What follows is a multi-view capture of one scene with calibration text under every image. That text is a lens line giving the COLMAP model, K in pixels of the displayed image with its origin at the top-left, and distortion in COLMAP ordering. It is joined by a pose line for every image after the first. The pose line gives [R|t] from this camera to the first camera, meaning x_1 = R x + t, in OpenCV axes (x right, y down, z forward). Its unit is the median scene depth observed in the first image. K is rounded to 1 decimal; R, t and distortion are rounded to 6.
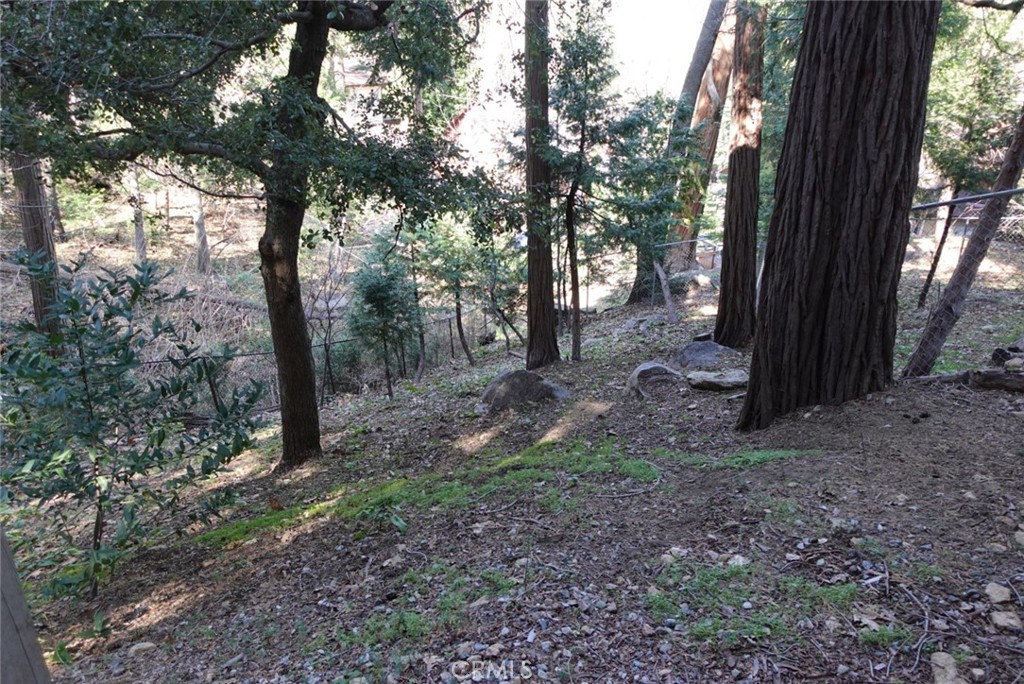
lens RADIAL K [[712.0, 0, 510.1], [0, 712.0, 331.6], [0, 0, 1]] dist [-0.003988, 0.001085]
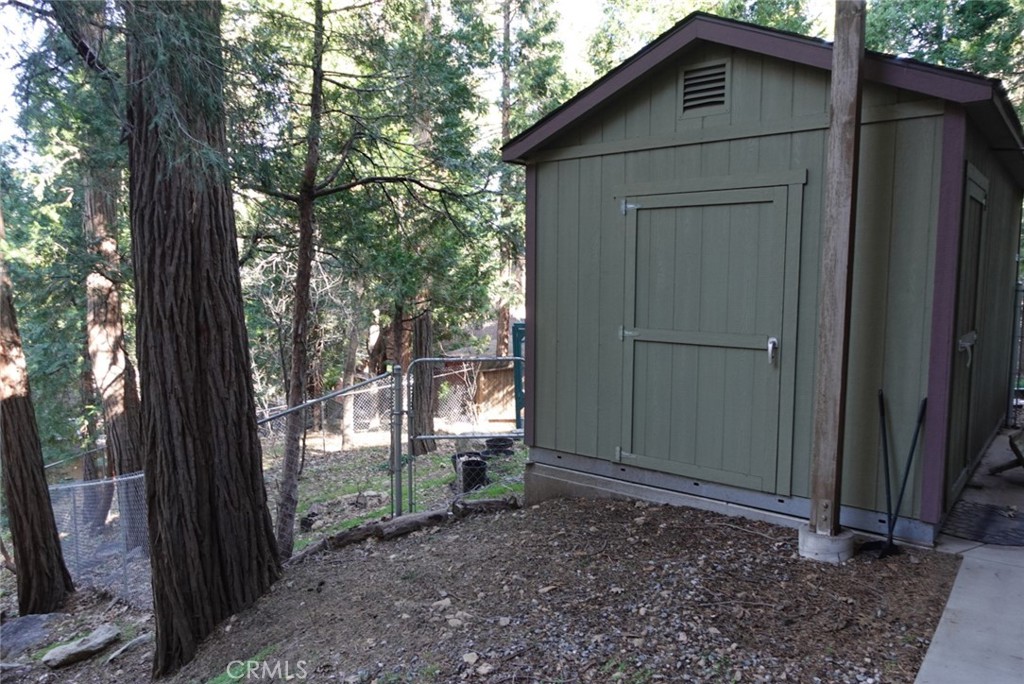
lens RADIAL K [[712.0, 0, 510.1], [0, 712.0, 331.6], [0, 0, 1]] dist [-0.003988, 0.001085]
pose [[0.517372, -0.089007, 0.851119, -0.252457], [0.331982, 0.937562, -0.103756, -0.053443], [-0.788742, 0.336236, 0.514617, -0.053260]]
